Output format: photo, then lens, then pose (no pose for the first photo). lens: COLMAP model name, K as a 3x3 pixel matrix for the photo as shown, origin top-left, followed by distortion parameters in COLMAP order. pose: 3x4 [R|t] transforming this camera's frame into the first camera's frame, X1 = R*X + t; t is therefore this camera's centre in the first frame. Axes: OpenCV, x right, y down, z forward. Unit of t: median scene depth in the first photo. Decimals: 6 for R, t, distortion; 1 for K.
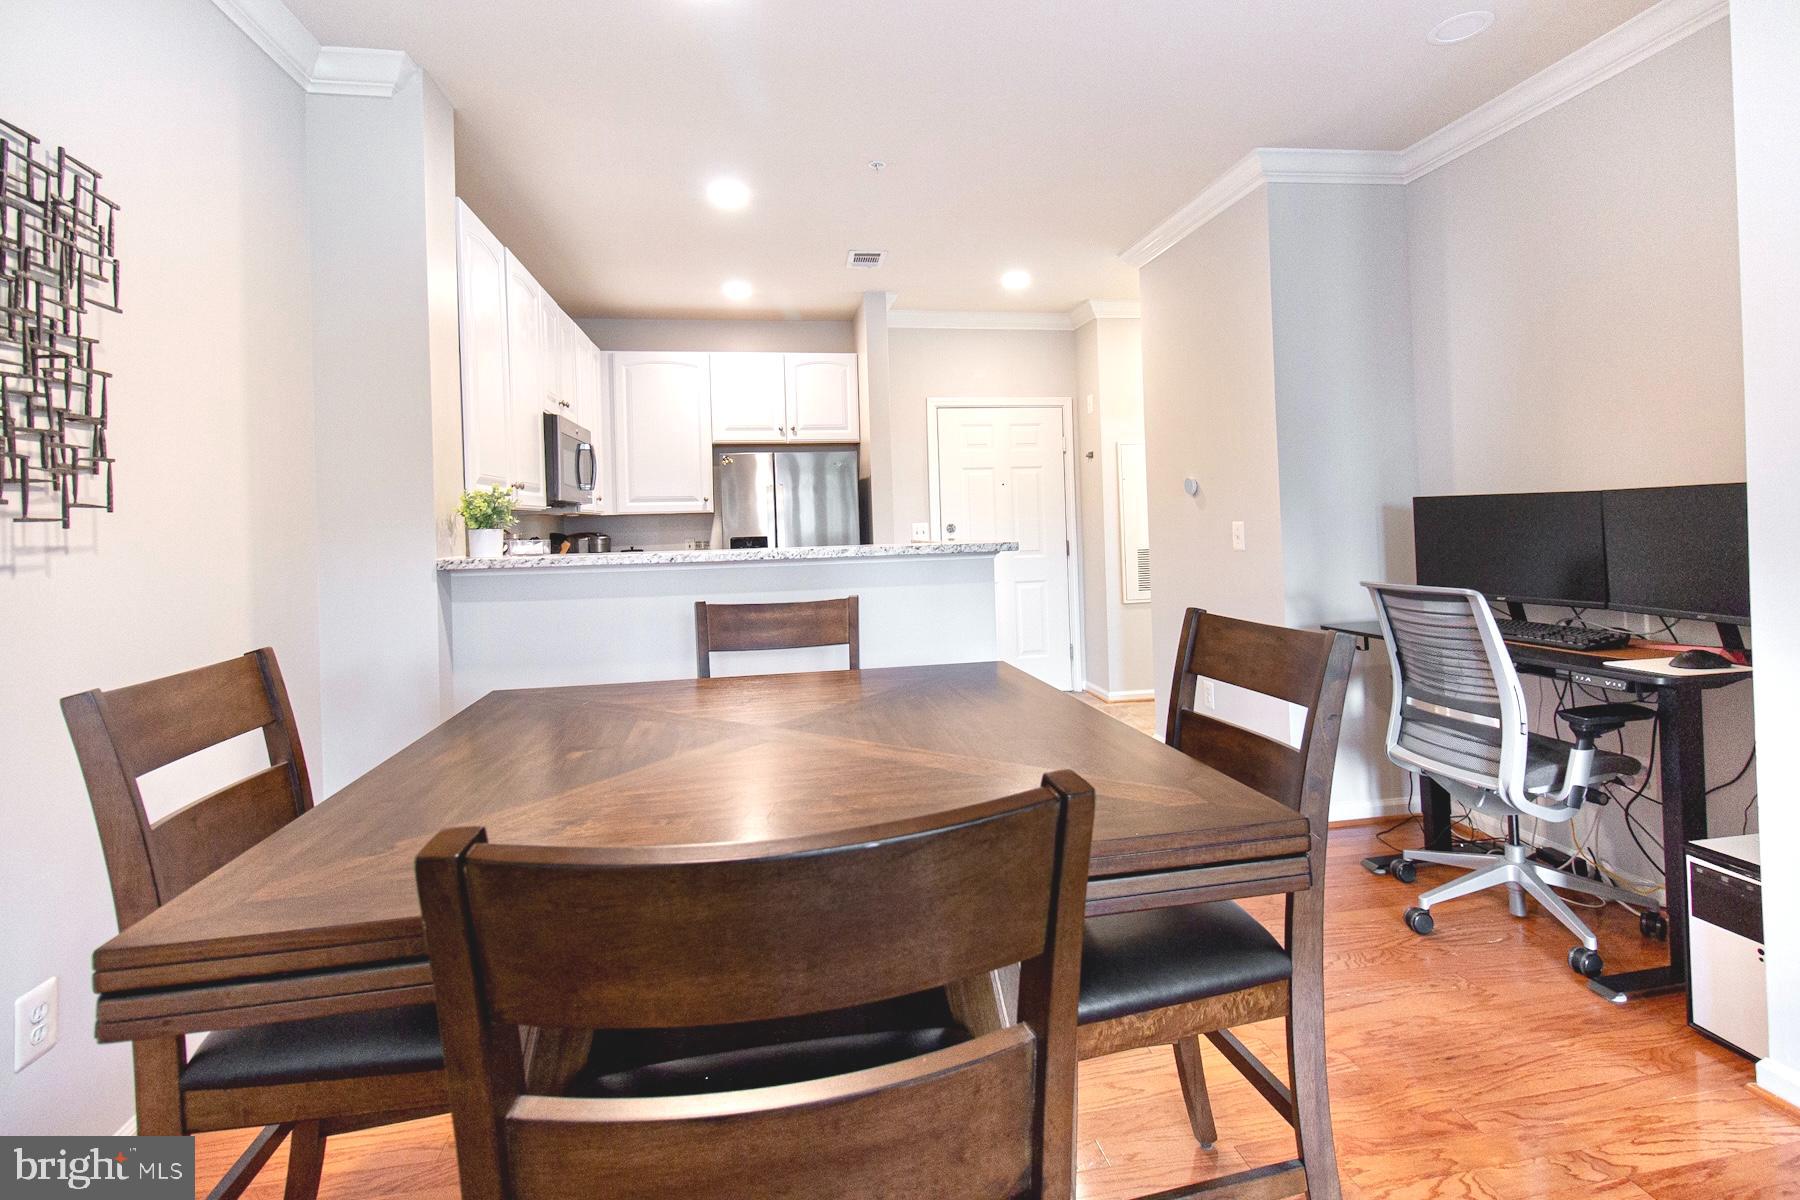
lens RADIAL K [[879.7, 0, 922.9], [0, 879.7, 508.6], [0, 0, 1]] dist [0.009478, -0.003154]
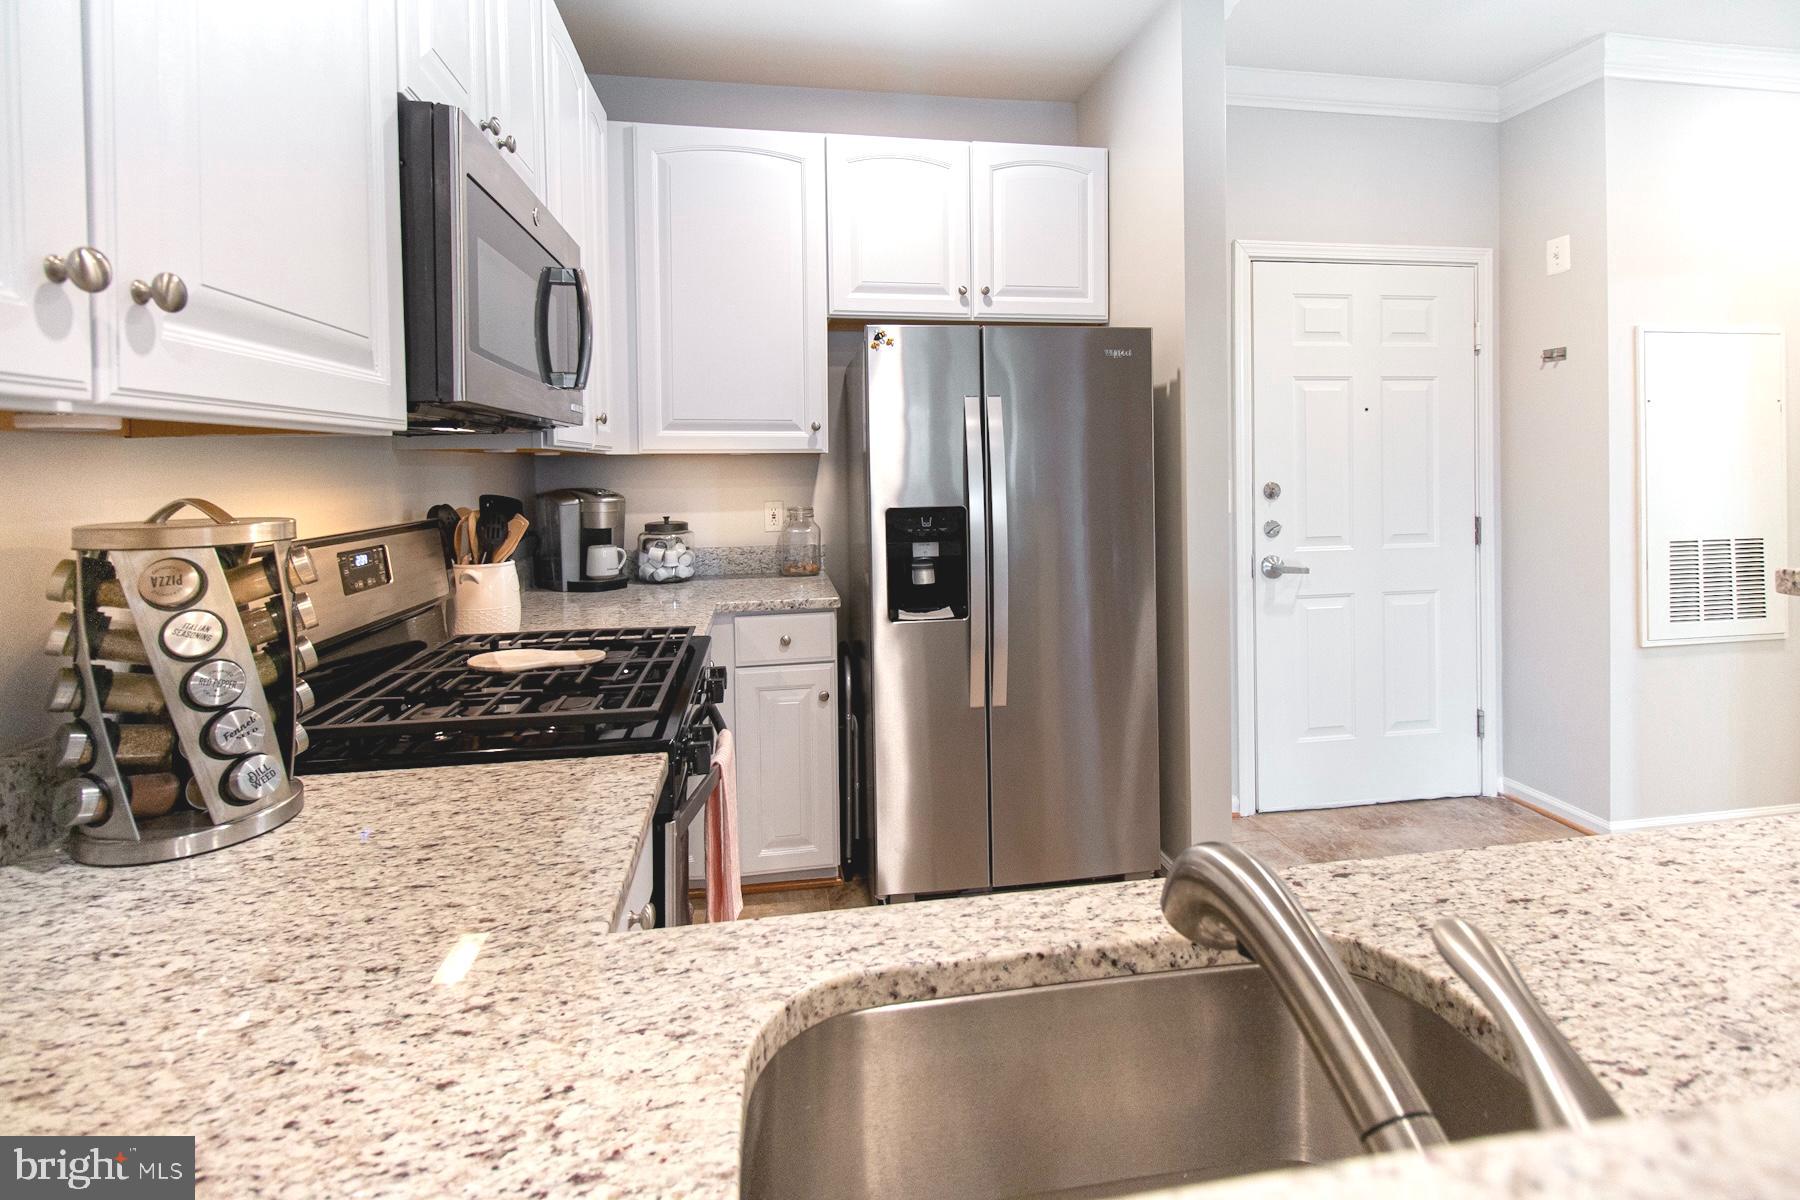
lens RADIAL K [[879.7, 0, 940.7], [0, 879.7, 471.0], [0, 0, 1]] dist [0.009478, -0.003154]
pose [[0.999833, 0.017360, 0.005691, -0.209985], [-0.017470, 0.999646, 0.020042, 0.004275], [-0.005341, -0.020139, 0.999783, 0.586758]]
